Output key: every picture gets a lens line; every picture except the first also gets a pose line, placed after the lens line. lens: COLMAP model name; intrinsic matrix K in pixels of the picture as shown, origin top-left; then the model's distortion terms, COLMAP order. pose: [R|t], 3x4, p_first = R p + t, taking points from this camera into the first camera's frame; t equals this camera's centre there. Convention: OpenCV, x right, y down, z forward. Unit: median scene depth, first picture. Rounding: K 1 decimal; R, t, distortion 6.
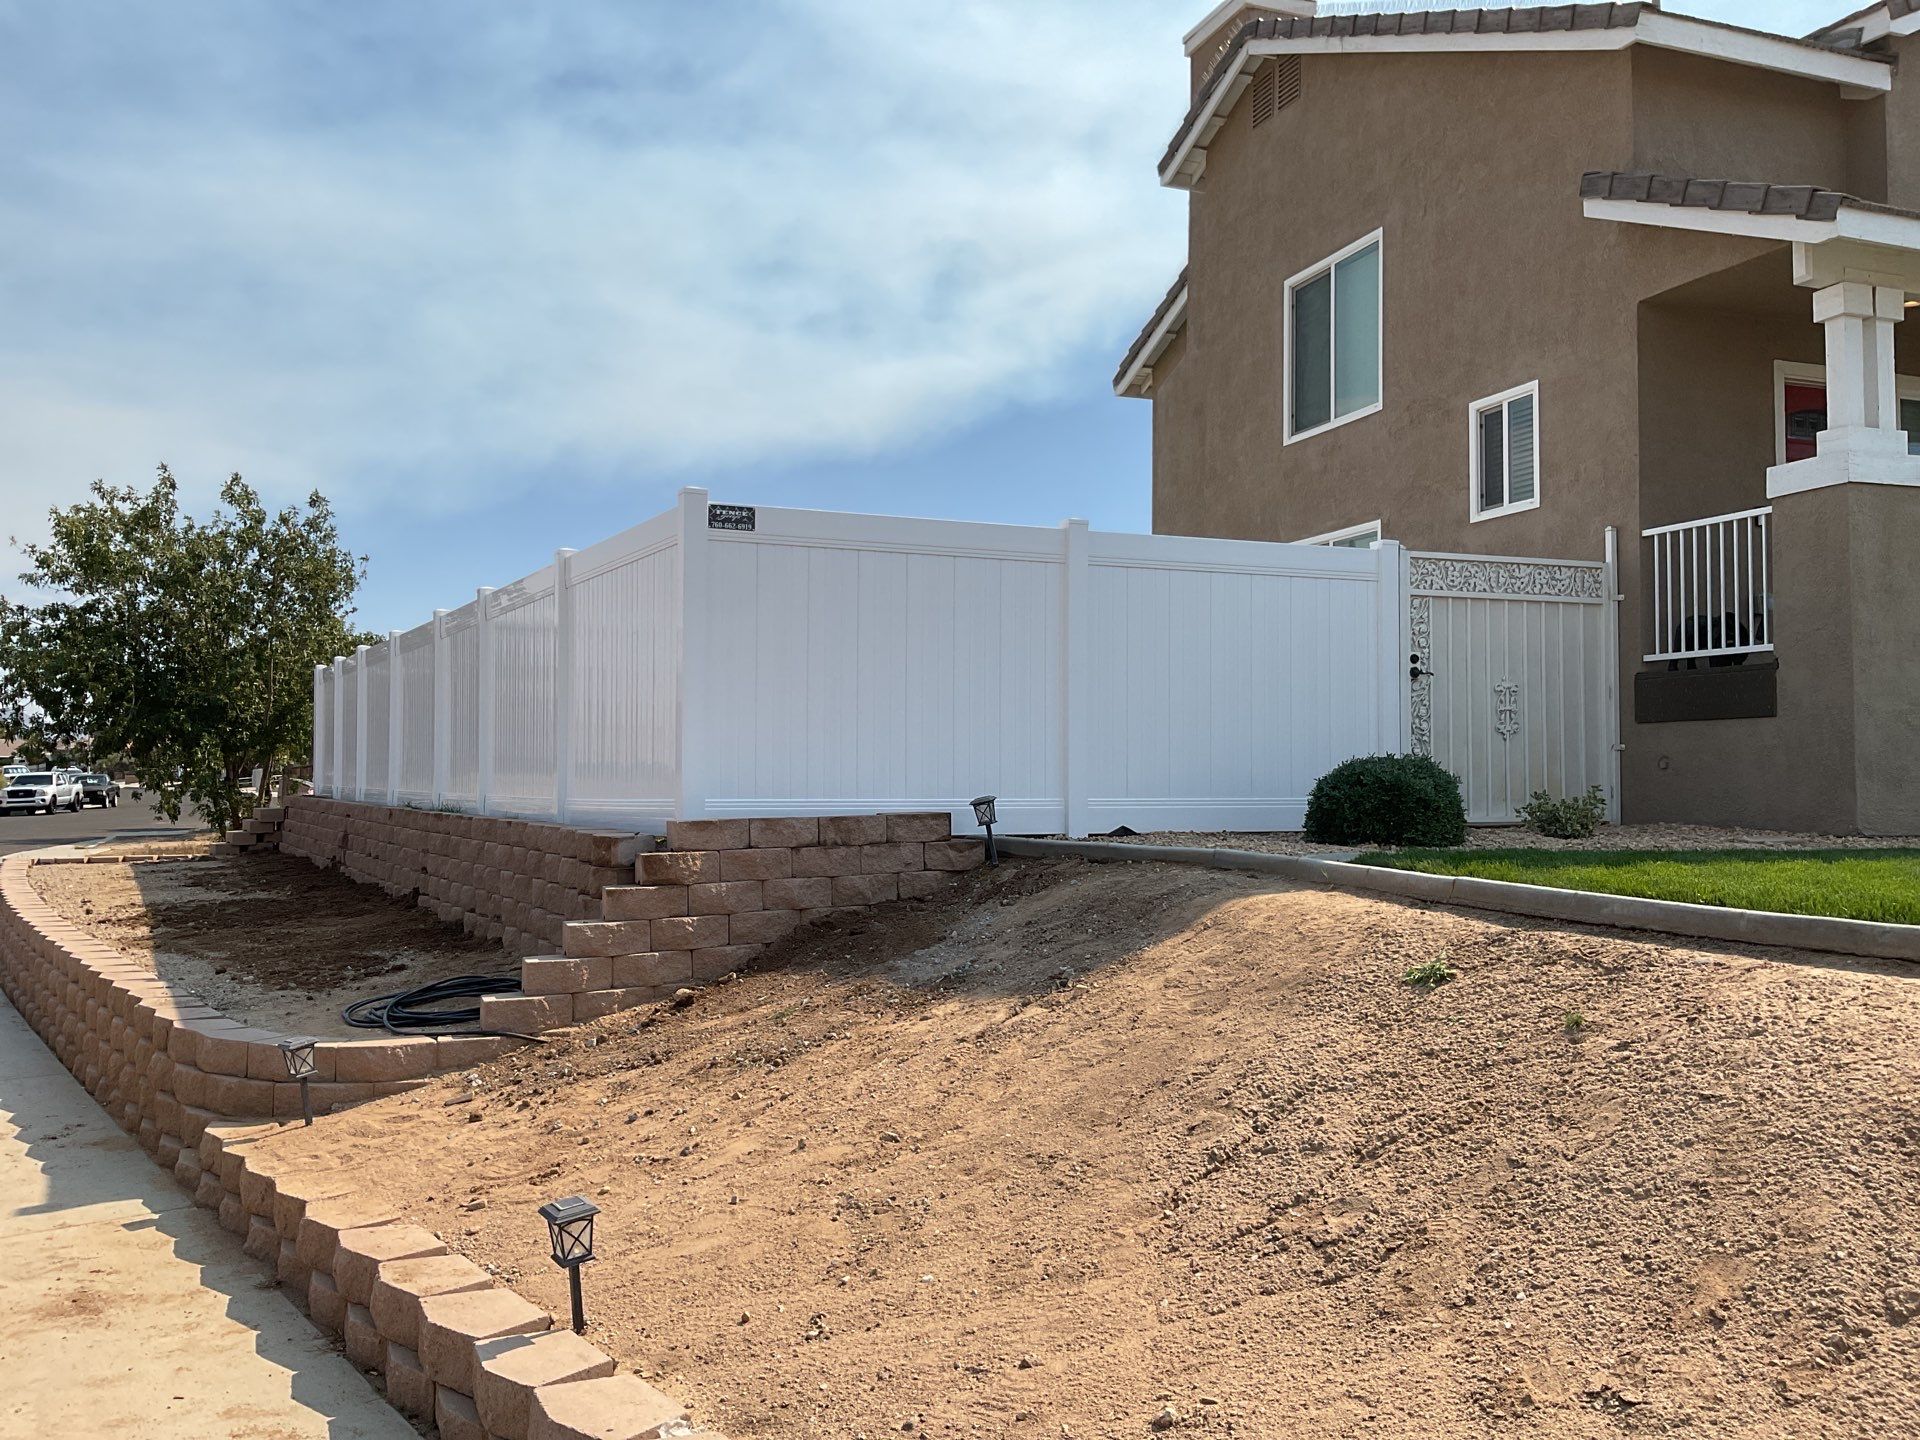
lens RADIAL K [[1585.5, 0, 960.0], [0, 1585.5, 720.0], [0, 0, 1]] dist [0.102786, -0.212576]
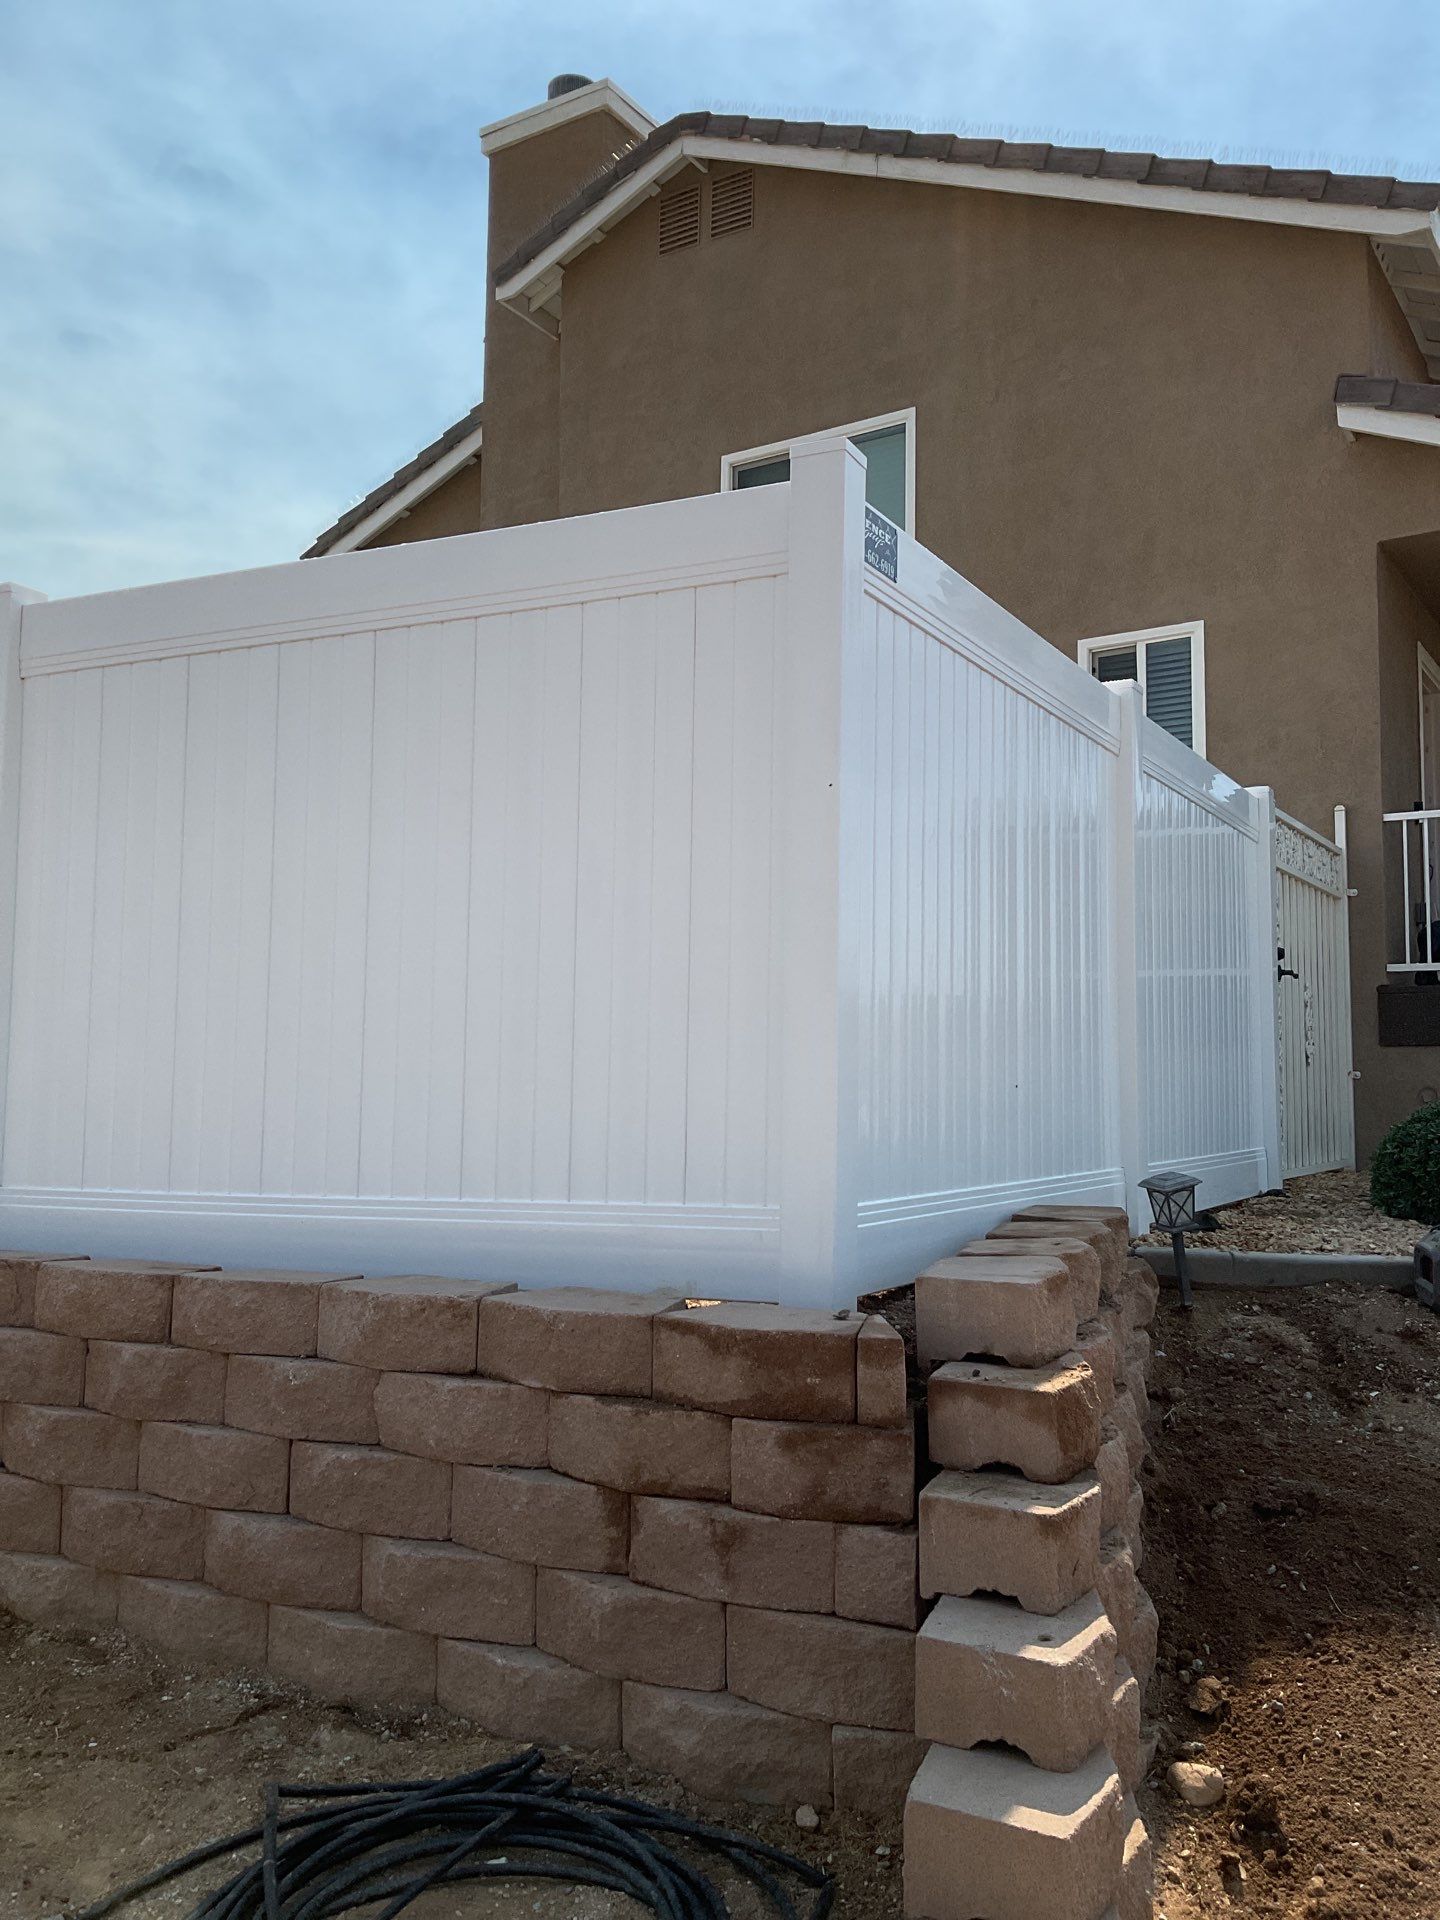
lens RADIAL K [[1588.1, 0, 720.0], [0, 1588.1, 960.0], [0, 0, 1]] dist [0.041771, -0.065584]
pose [[0.801684, 0.049427, 0.595702, -0.325558], [-0.027571, 0.998572, -0.045750, 0.004449], [-0.597112, 0.020253, 0.801902, 0.520844]]
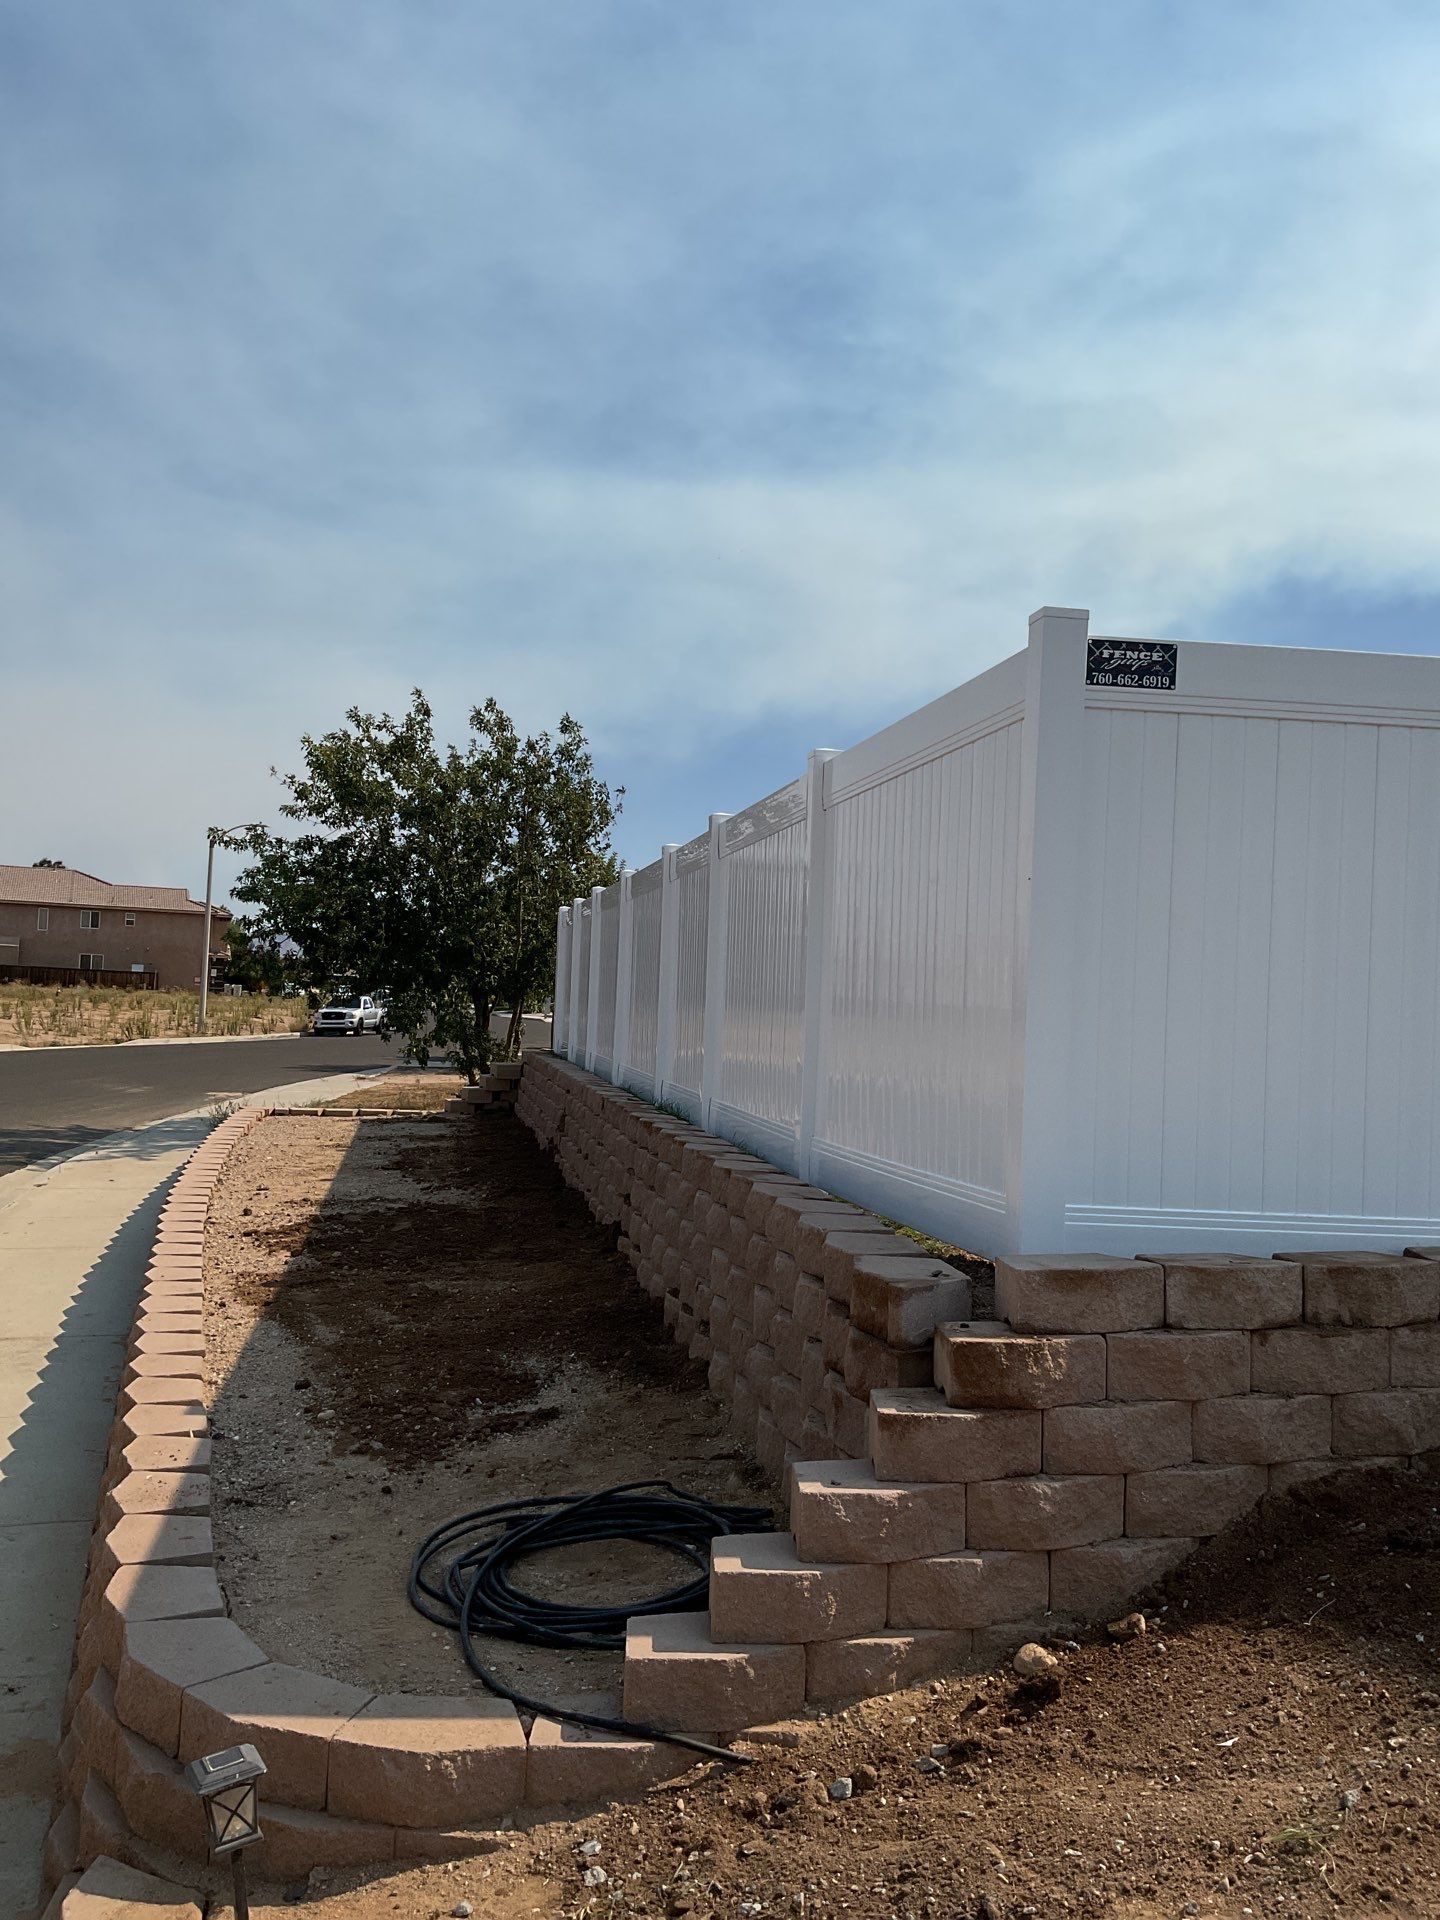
lens RADIAL K [[1585.5, 0, 720.0], [0, 1585.5, 960.0], [0, 0, 1]] dist [0.102786, -0.212576]
pose [[0.951811, 0.028544, -0.305354, -0.083343], [-0.028356, 0.999585, 0.005050, -0.022440], [0.305372, 0.003852, 0.952225, 0.352407]]
